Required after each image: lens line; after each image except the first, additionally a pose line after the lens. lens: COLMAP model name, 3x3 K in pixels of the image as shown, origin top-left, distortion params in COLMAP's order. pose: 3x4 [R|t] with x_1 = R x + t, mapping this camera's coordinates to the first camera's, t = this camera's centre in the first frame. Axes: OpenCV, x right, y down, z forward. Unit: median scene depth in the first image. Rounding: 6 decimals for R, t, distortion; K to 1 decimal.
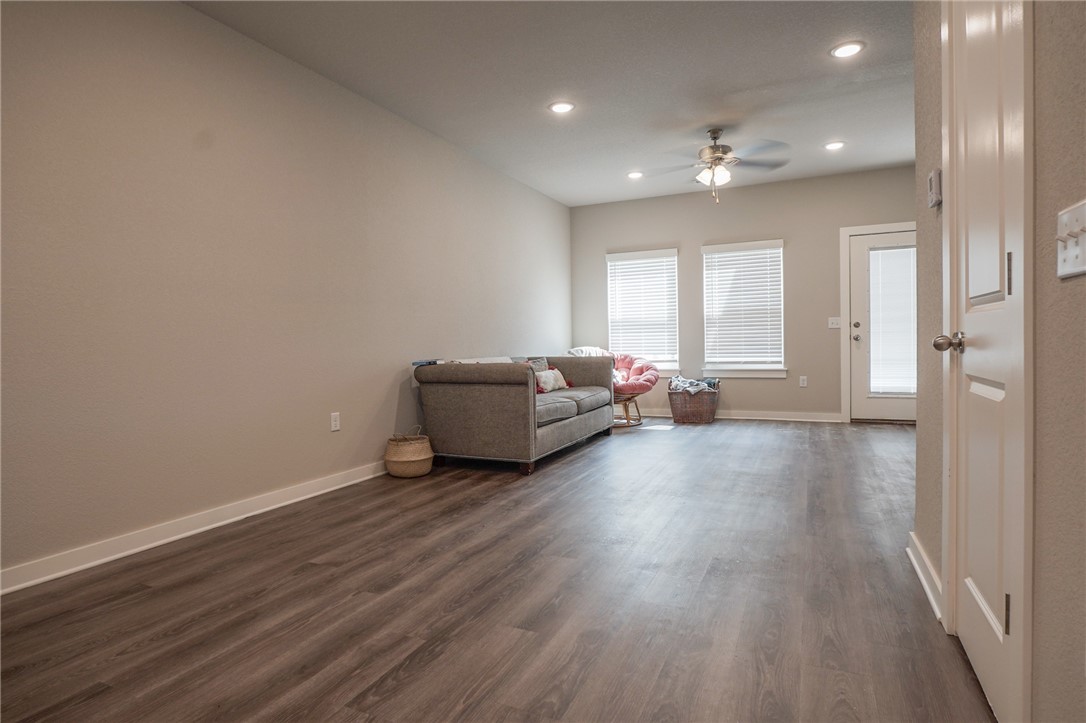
lens RADIAL K [[574.6, 0, 542.5], [0, 574.6, 357.8], [0, 0, 1]] dist [-0.034445, -0.000246]
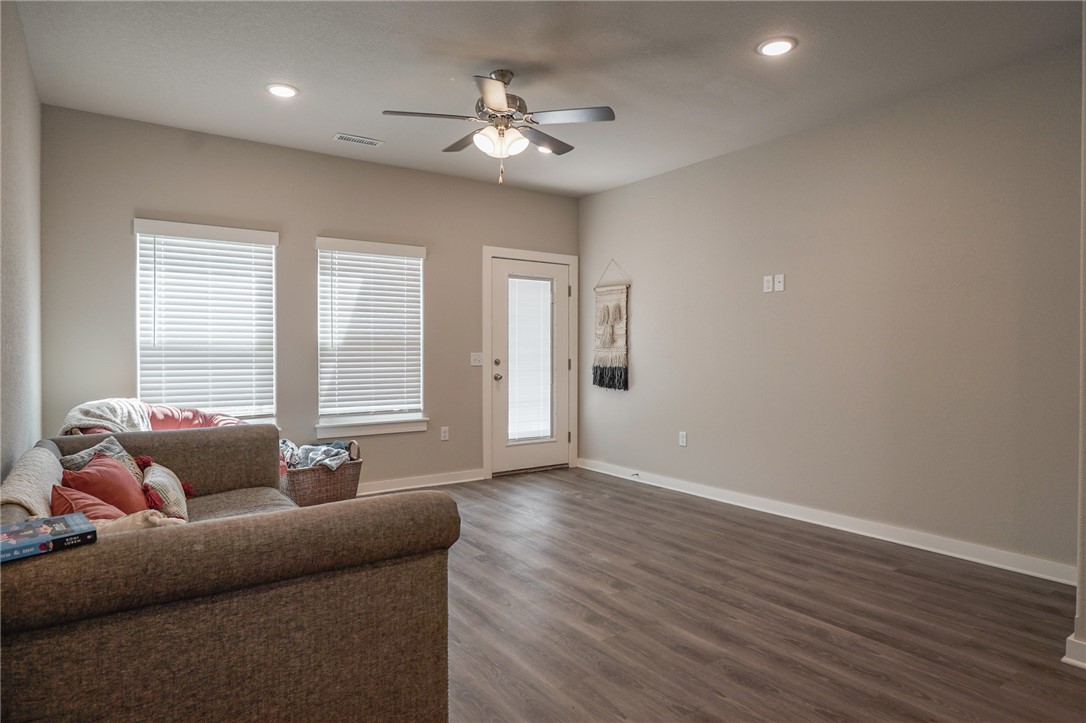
lens RADIAL K [[625.2, 0, 541.8], [0, 625.2, 356.8], [0, 0, 1]] dist [-0.023217, -0.000362]
pose [[0.501110, 0.013932, 0.865271, -0.213146], [0.011918, 0.999664, -0.022998, -0.041511], [-0.865301, 0.021836, 0.500776, 0.450480]]
